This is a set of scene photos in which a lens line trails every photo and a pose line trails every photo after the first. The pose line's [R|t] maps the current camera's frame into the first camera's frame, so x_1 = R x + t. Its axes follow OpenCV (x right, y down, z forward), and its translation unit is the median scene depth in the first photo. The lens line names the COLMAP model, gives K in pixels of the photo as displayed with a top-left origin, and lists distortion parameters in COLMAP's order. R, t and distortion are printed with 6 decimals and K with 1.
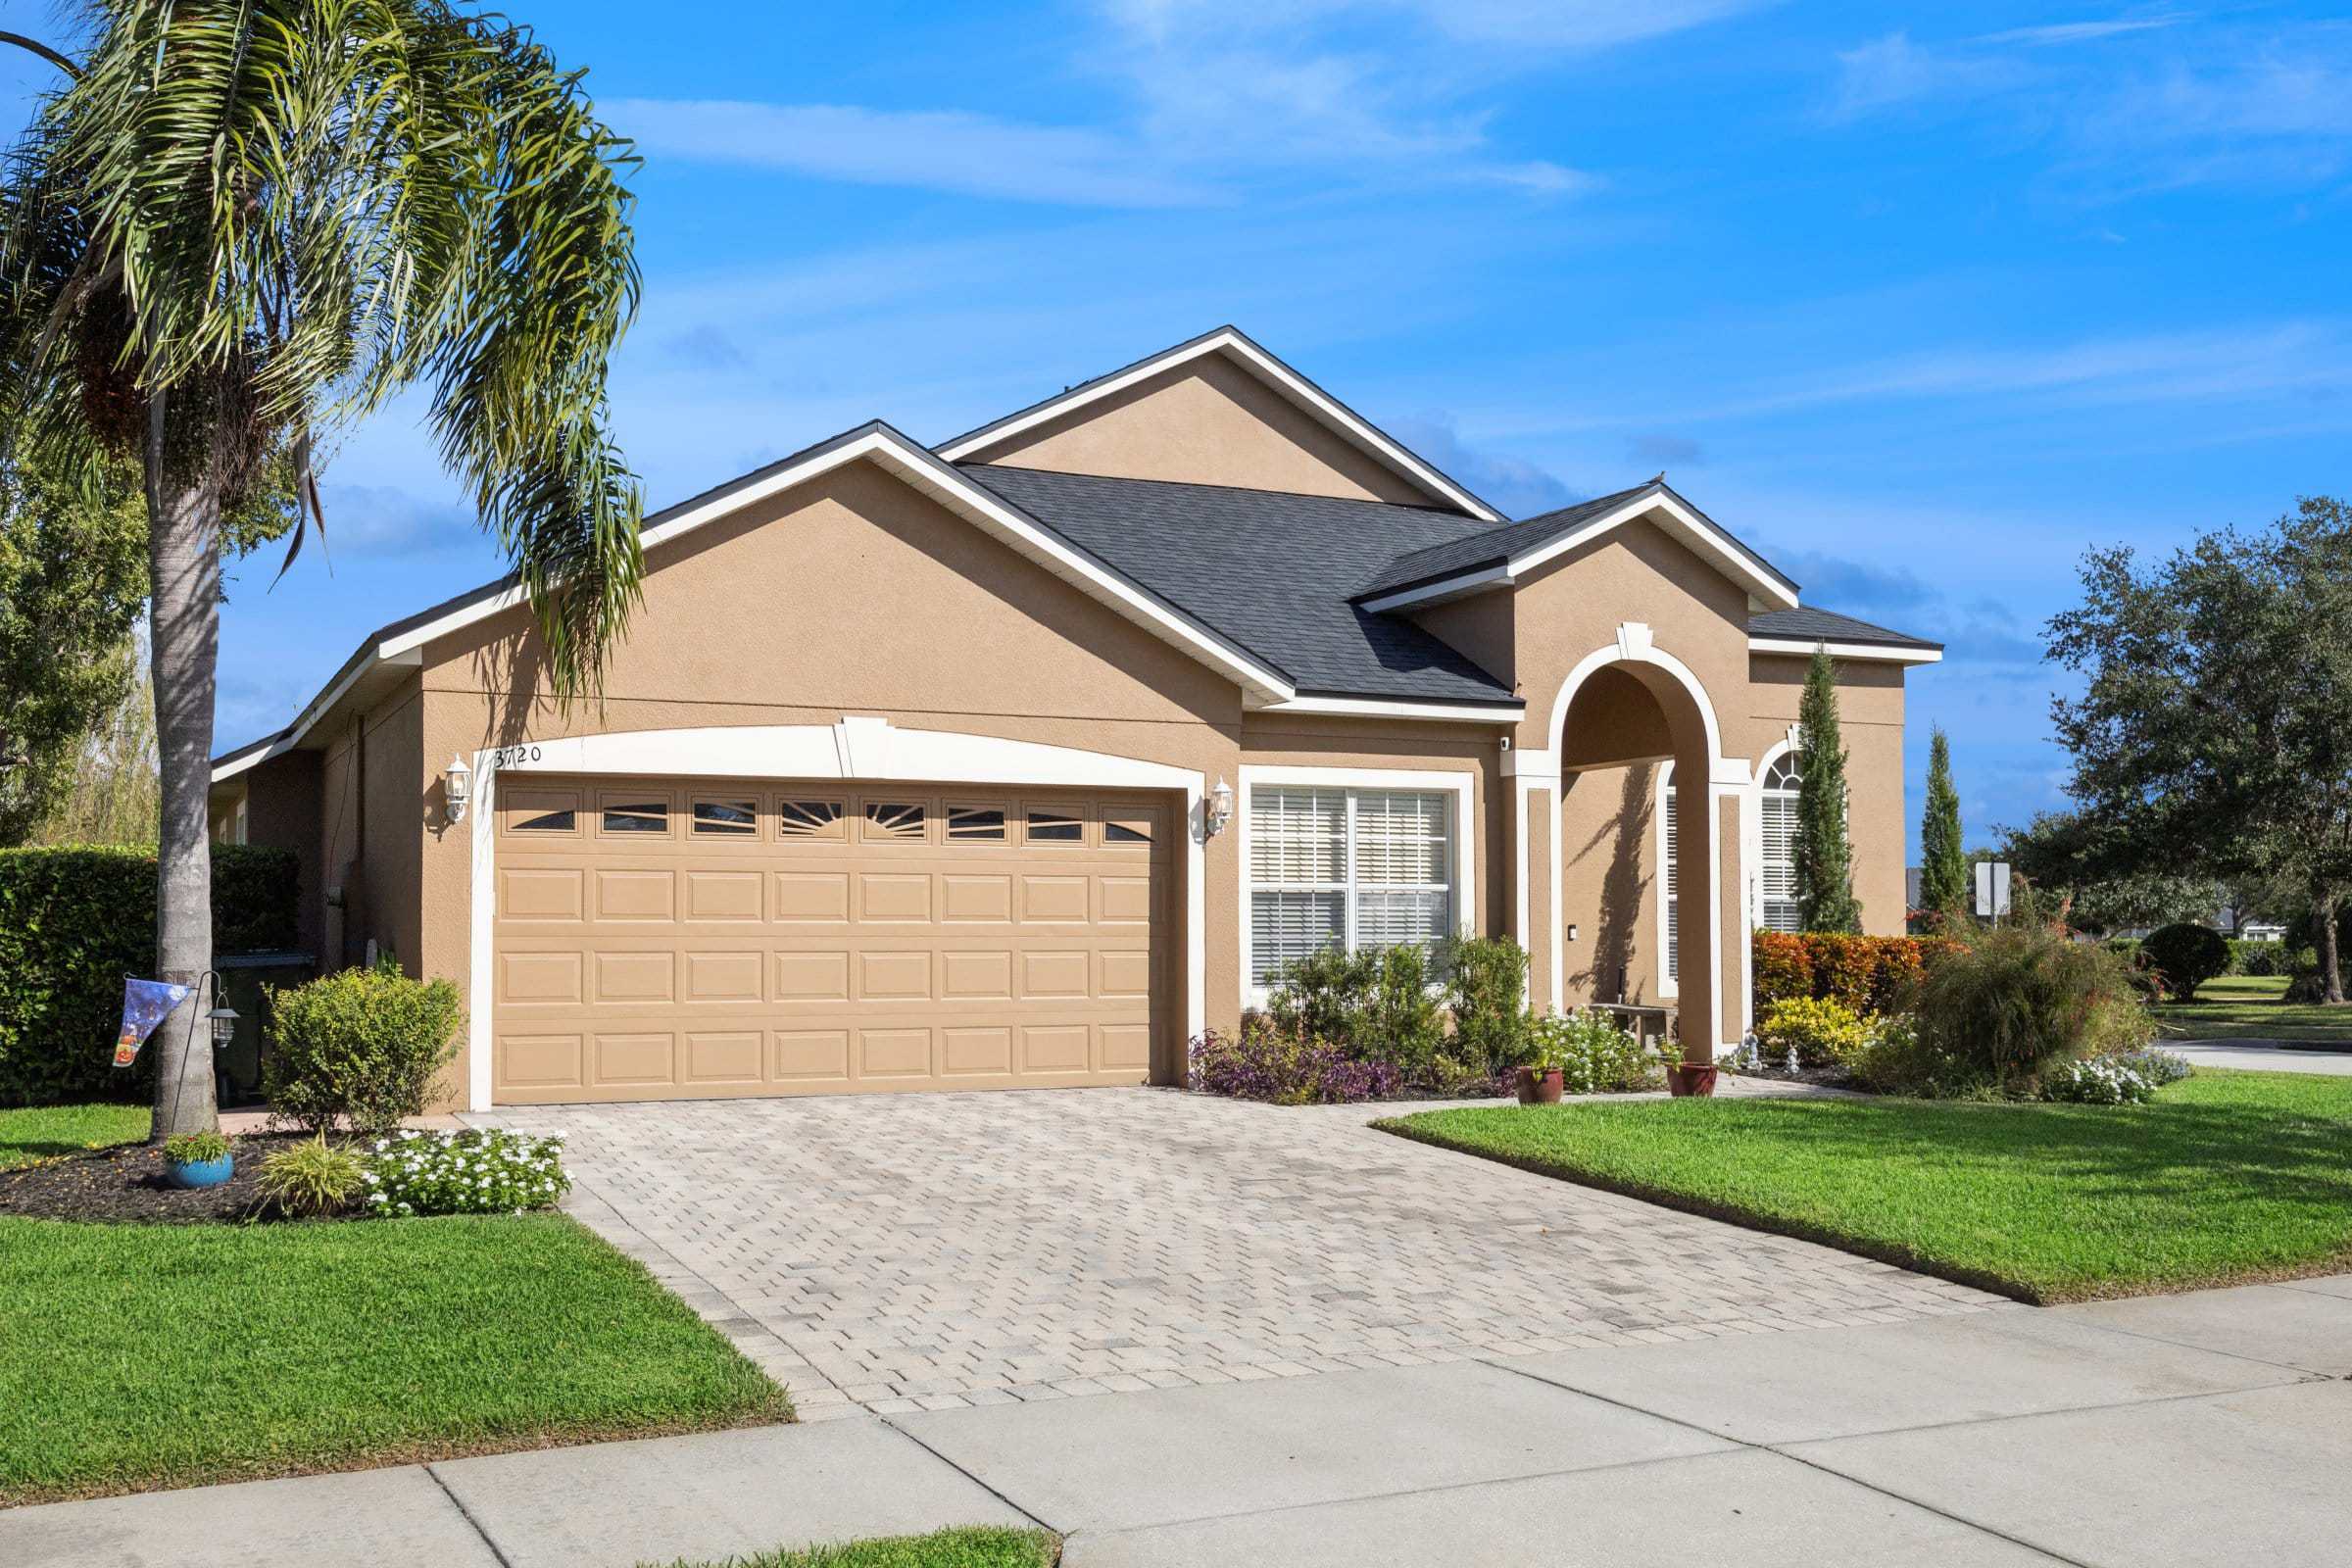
lens RADIAL K [[2379.4, 0, 1184.0], [0, 2379.4, 777.9], [0, 0, 1]] dist [-0.009636, 0.000000]
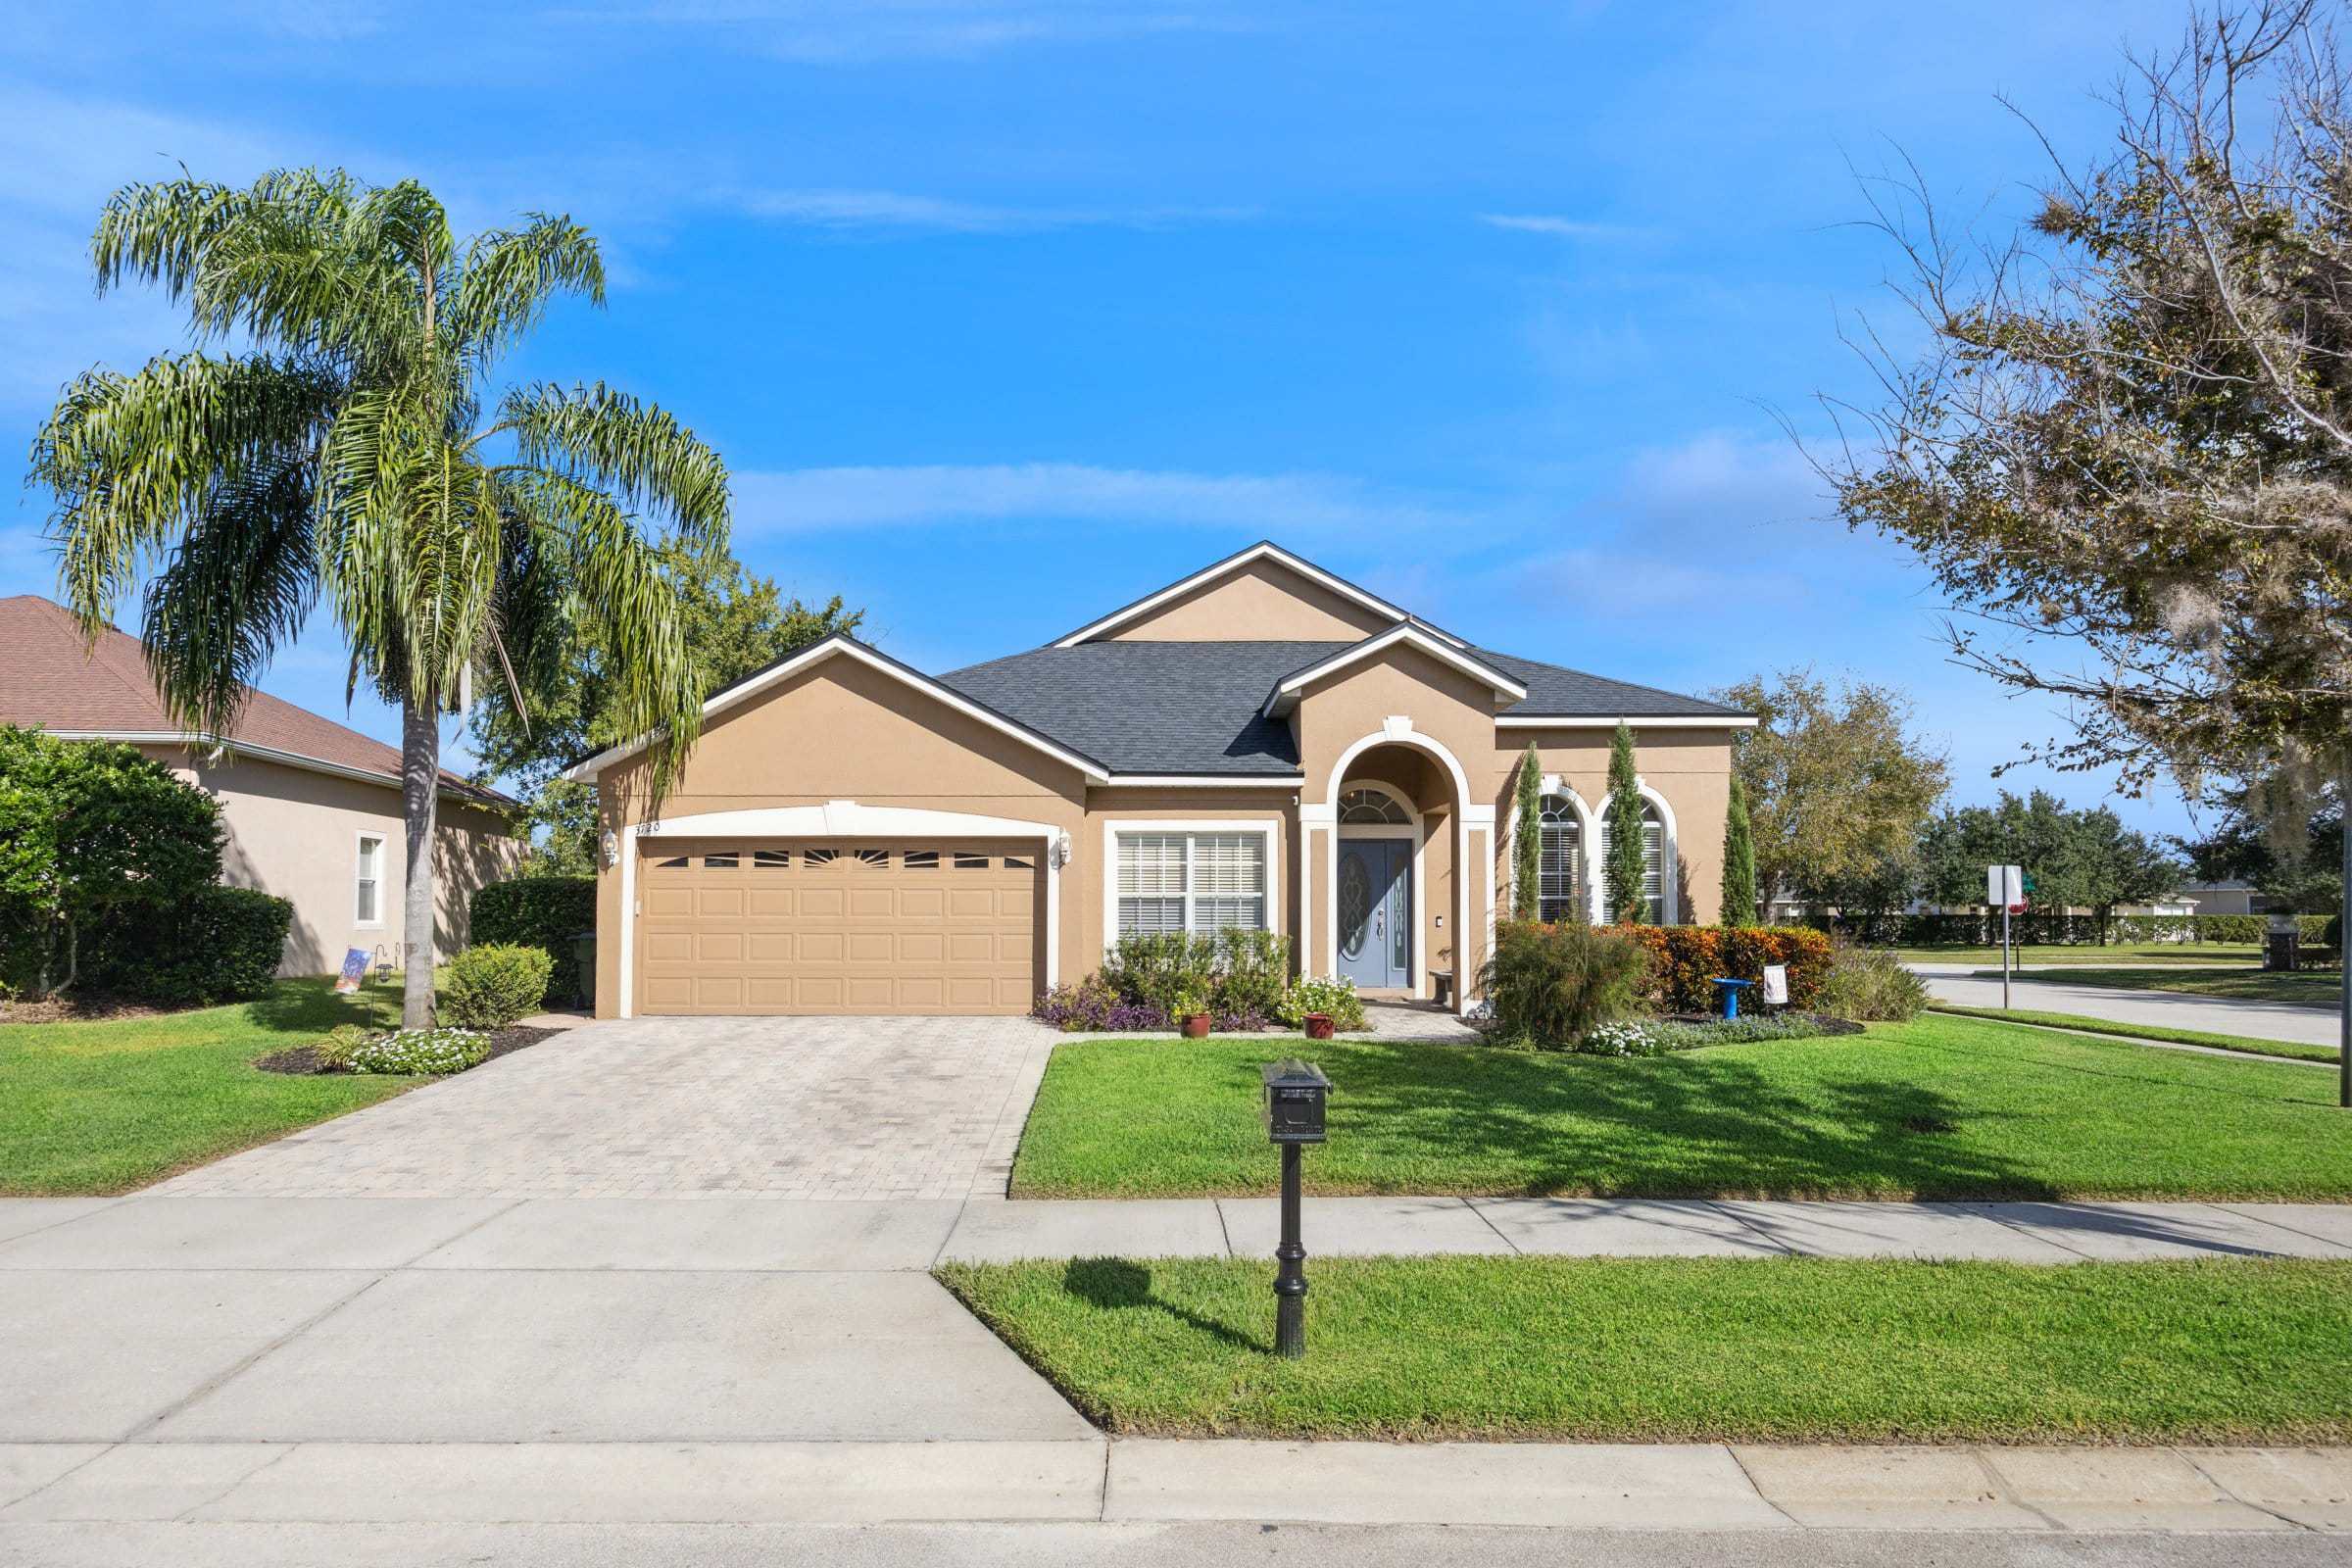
lens RADIAL K [[1405.6, 0, 1154.0], [0, 1405.6, 786.3], [0, 0, 1]] dist [-0.024567, -0.000162]
pose [[0.901472, -0.035907, -0.431345, 0.456935], [0.027414, 0.999289, -0.025893, -0.002559], [0.431968, 0.011517, 0.901815, 0.147204]]
